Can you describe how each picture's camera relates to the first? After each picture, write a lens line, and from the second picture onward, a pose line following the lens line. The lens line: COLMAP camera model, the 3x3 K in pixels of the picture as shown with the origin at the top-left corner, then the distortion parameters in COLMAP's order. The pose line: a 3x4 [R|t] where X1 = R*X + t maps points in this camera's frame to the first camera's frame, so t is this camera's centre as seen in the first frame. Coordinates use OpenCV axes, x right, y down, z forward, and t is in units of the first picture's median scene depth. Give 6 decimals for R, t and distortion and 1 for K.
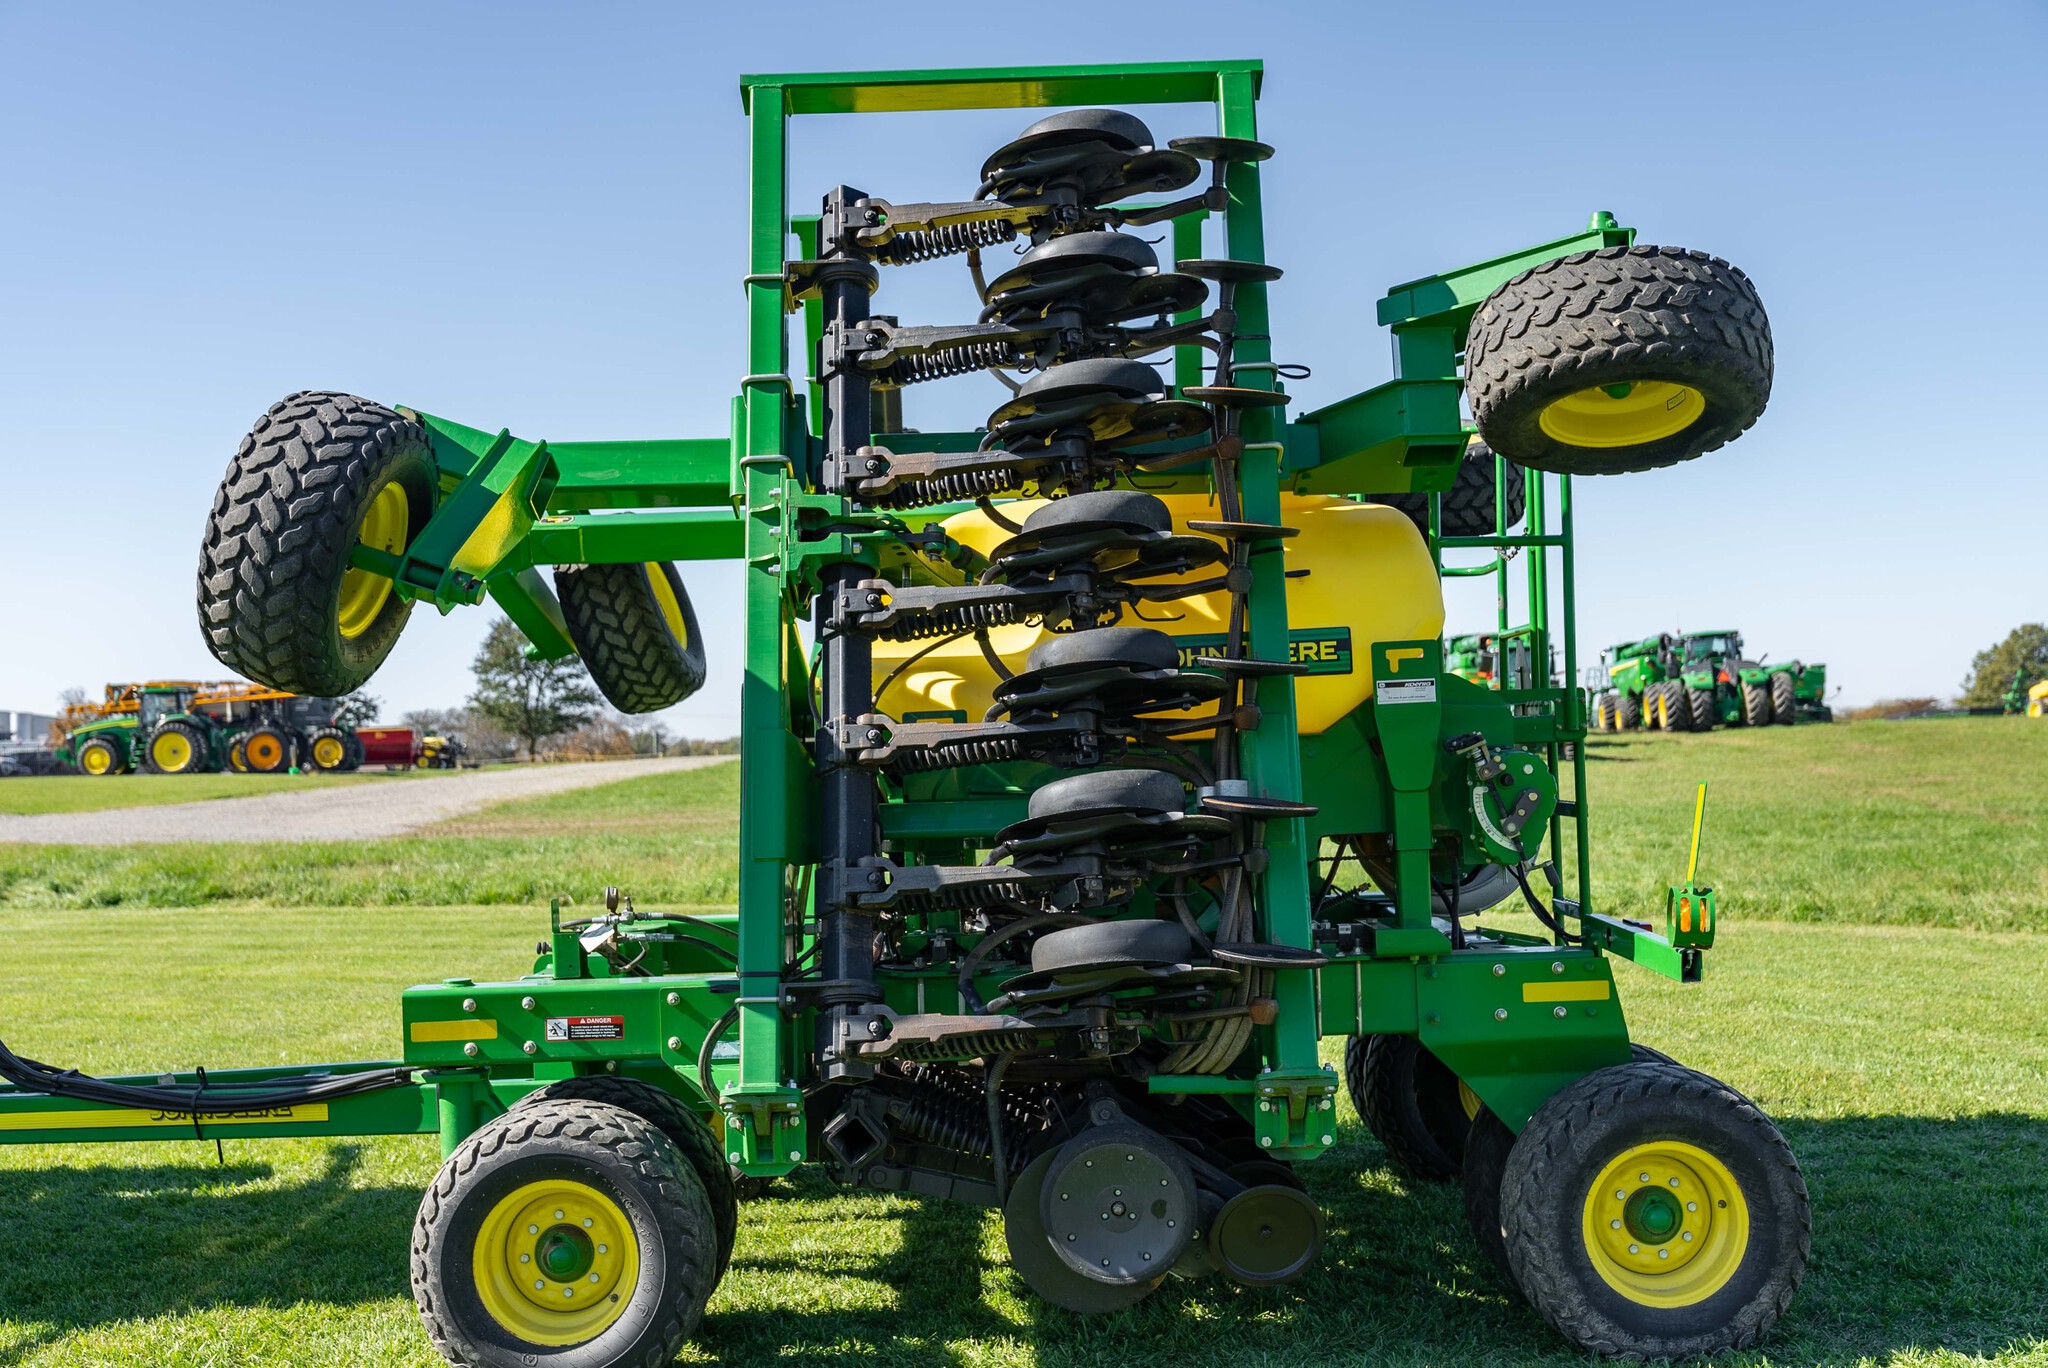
lens RADIAL K [[2620.6, 0, 1039.3], [0, 2620.6, 679.6], [0, 0, 1]] dist [0.012493, -0.012144]
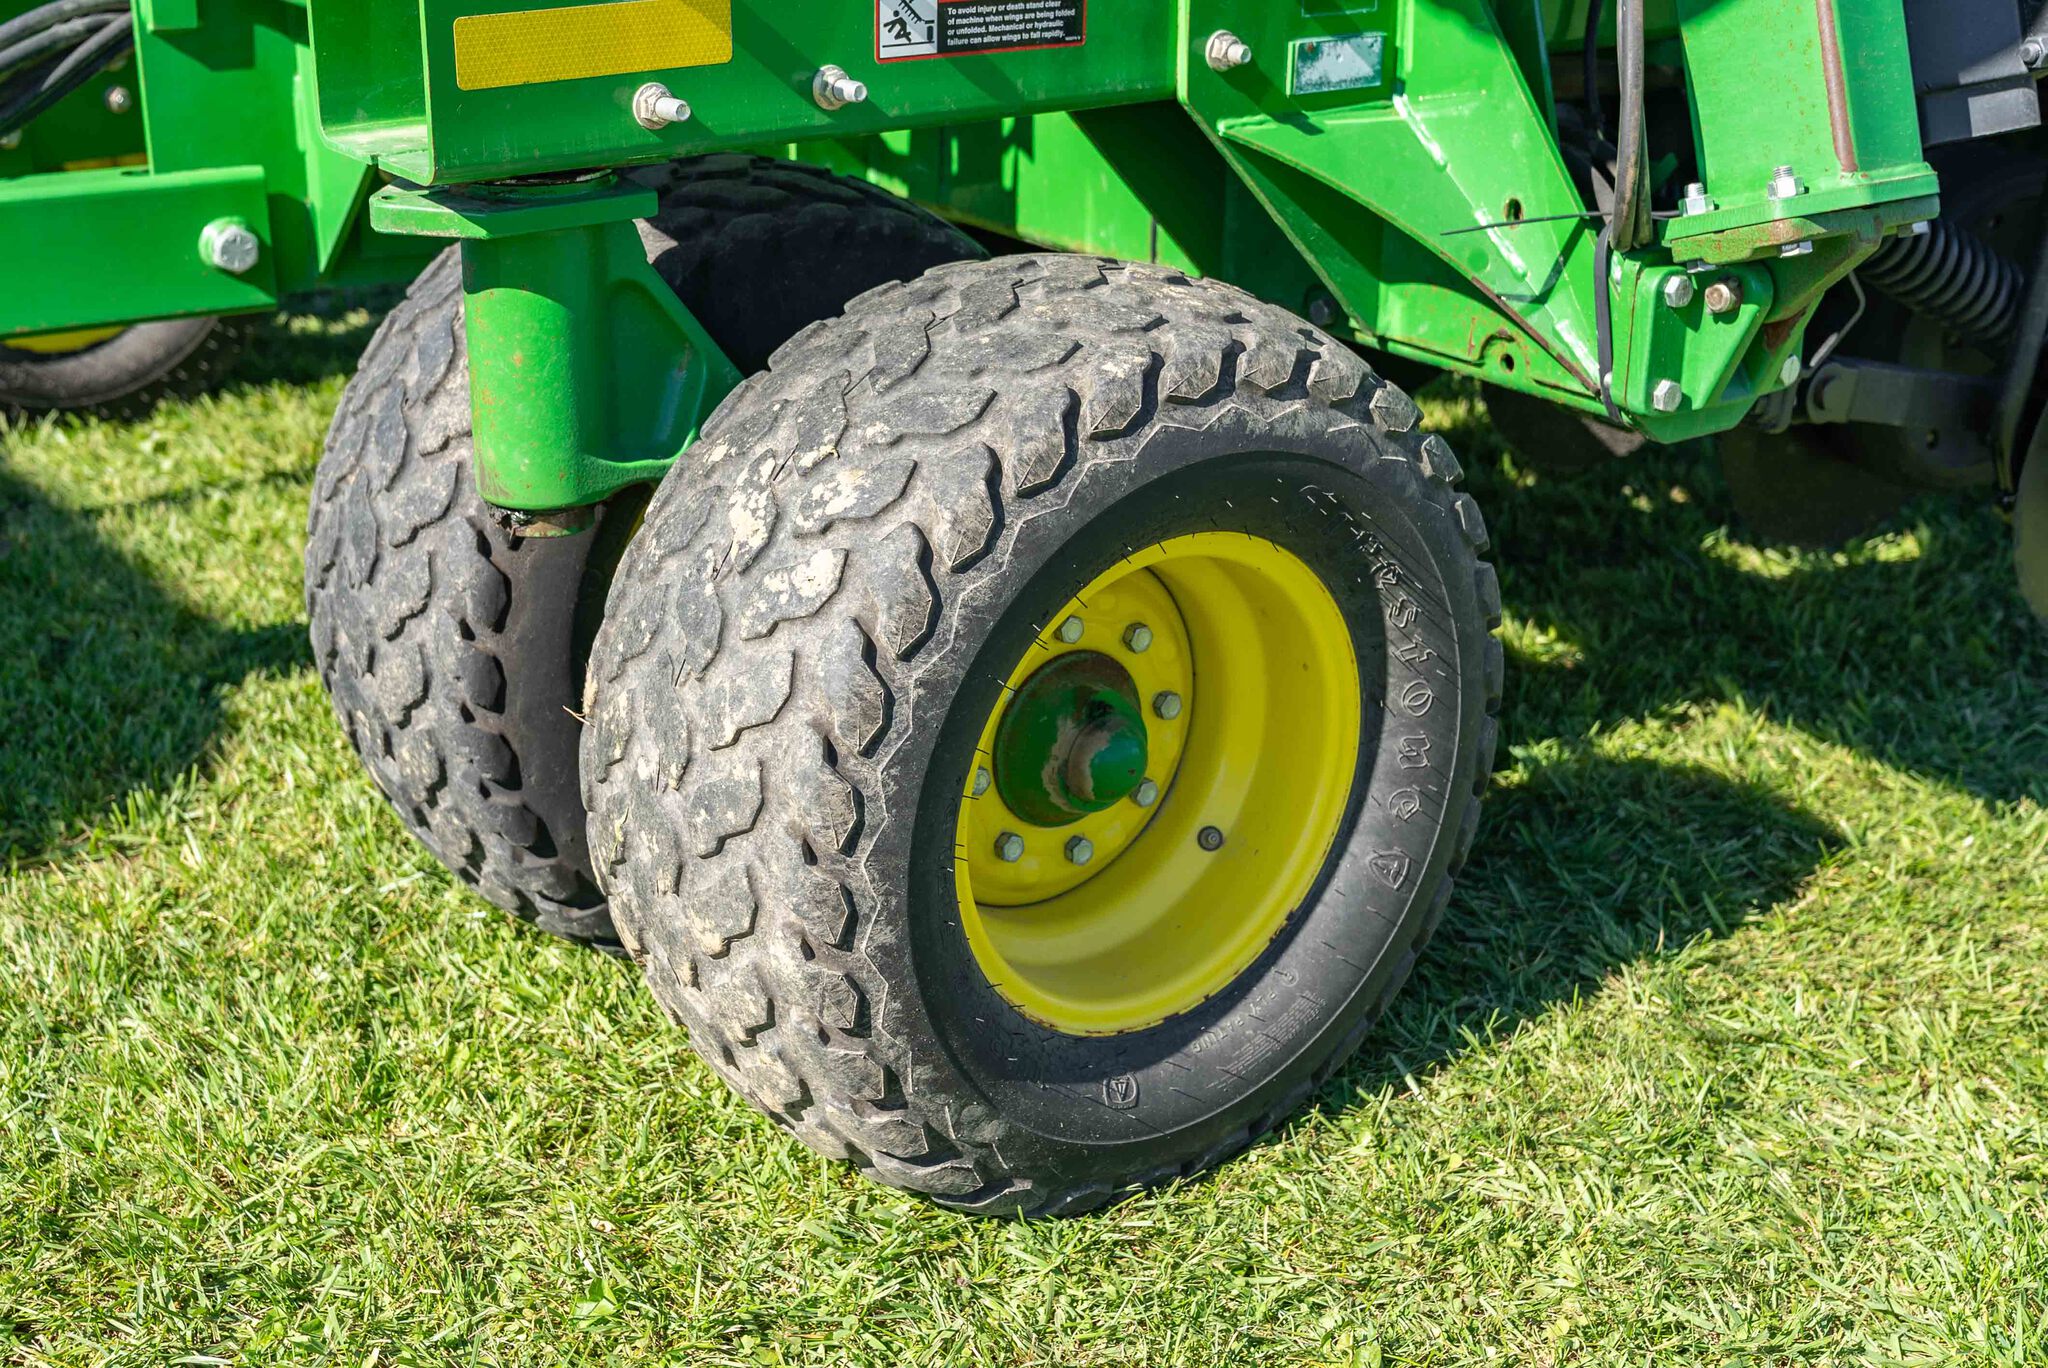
lens RADIAL K [[2620.6, 0, 1039.3], [0, 2620.6, 679.6], [0, 0, 1]] dist [0.012493, -0.012144]
pose [[0.787412, -0.189312, 0.586637, -0.261986], [-0.057137, 0.925162, 0.375248, 0.066089], [-0.613773, -0.328993, 0.717667, 0.550682]]
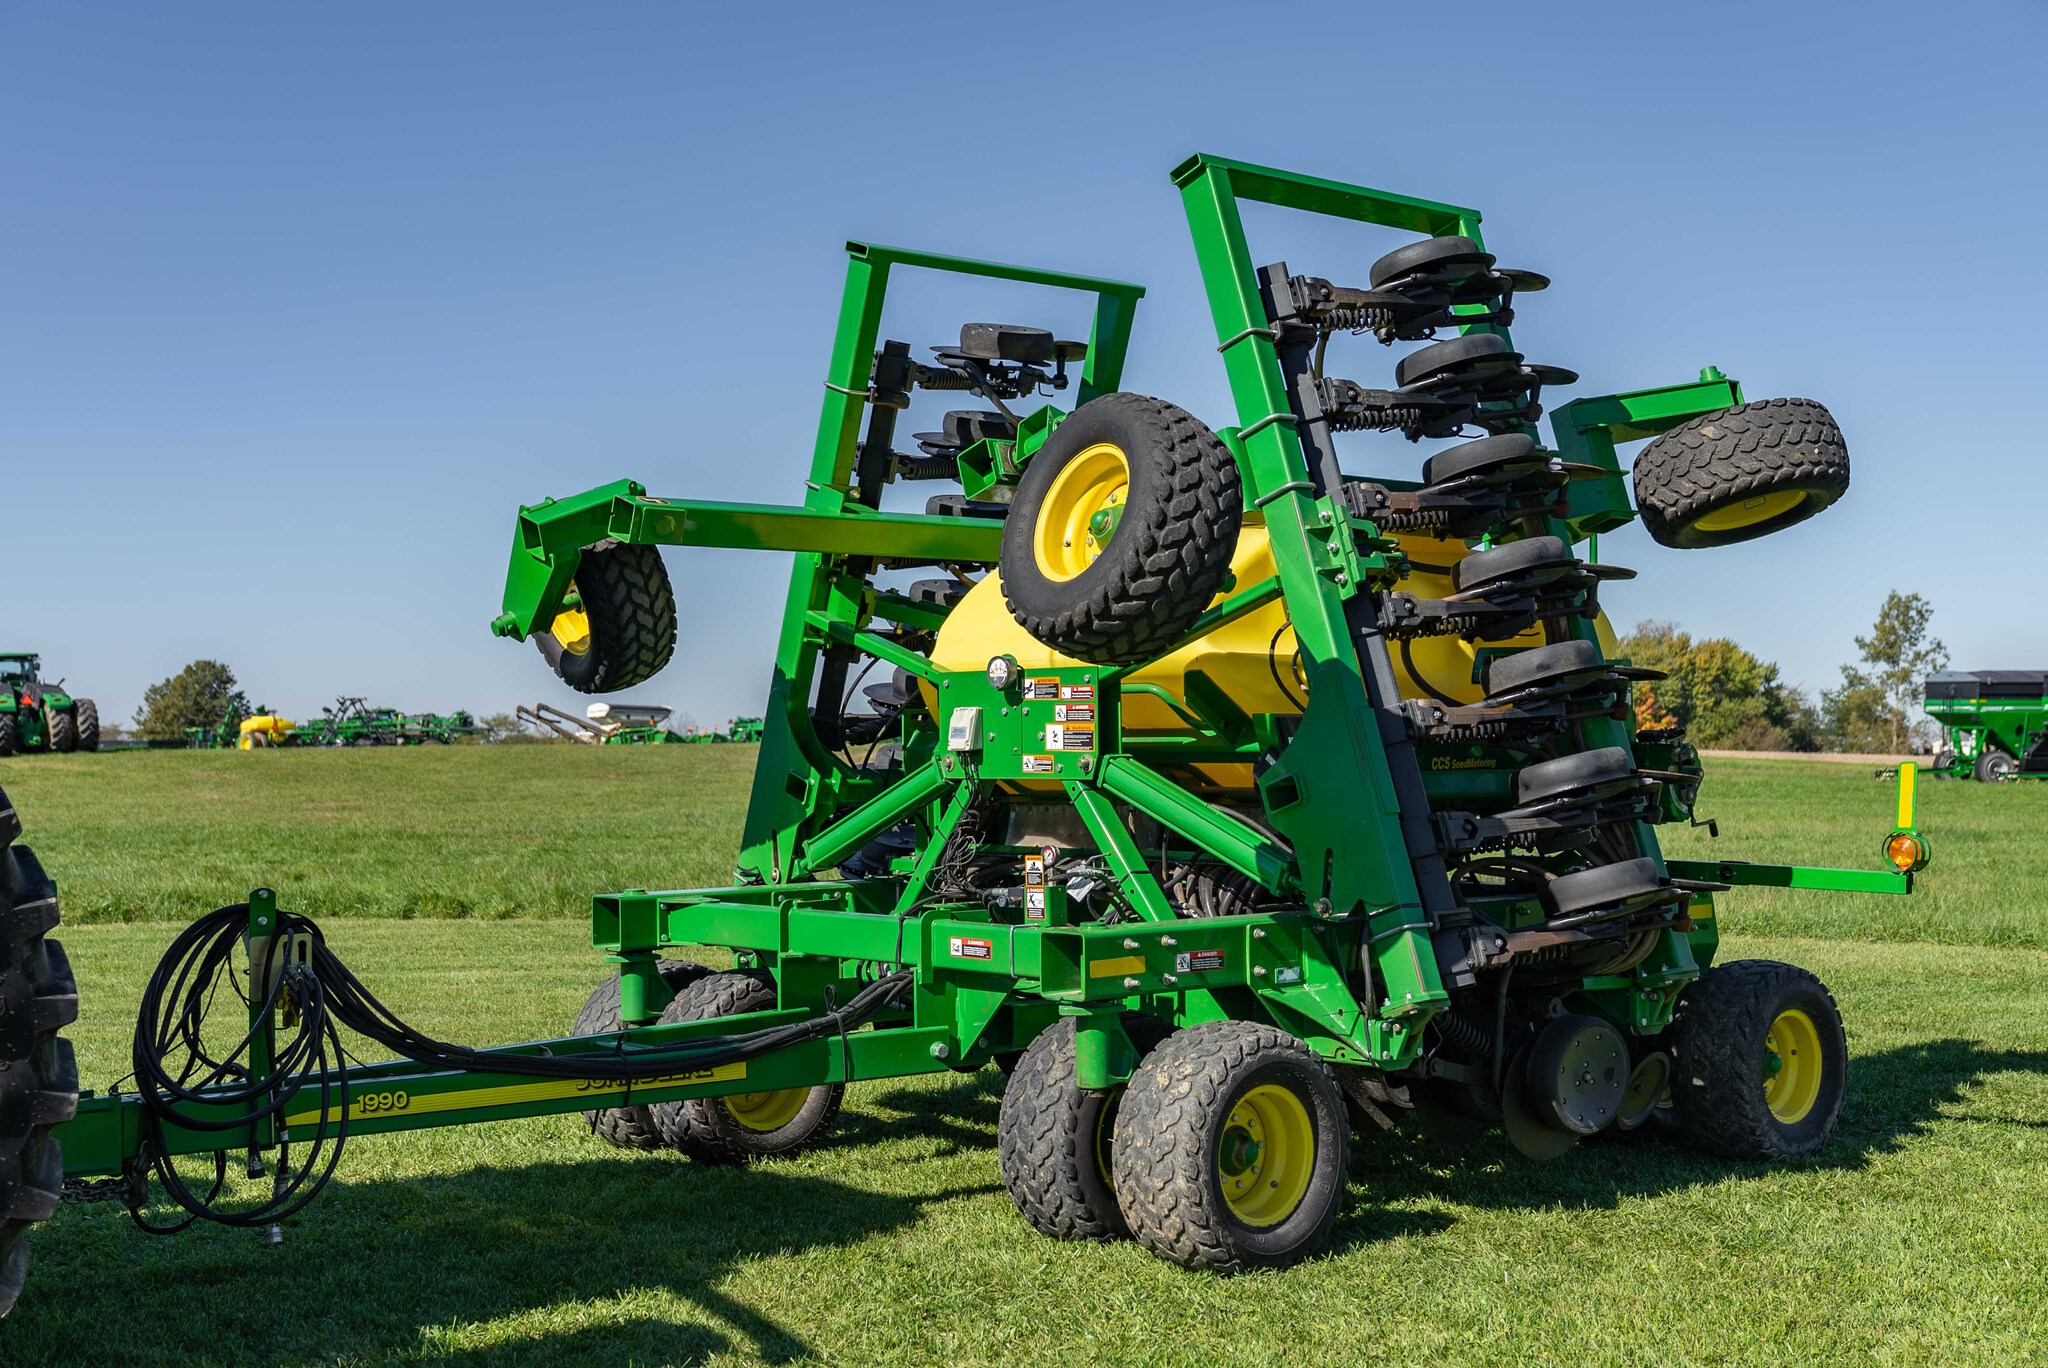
lens RADIAL K [[2620.6, 0, 1039.3], [0, 2620.6, 679.6], [0, 0, 1]] dist [0.012493, -0.012144]
pose [[0.736052, 0.040790, 0.675694, -0.739846], [-0.031299, 0.999166, -0.026222, 0.030076], [-0.676201, -0.001848, 0.736715, 0.141423]]
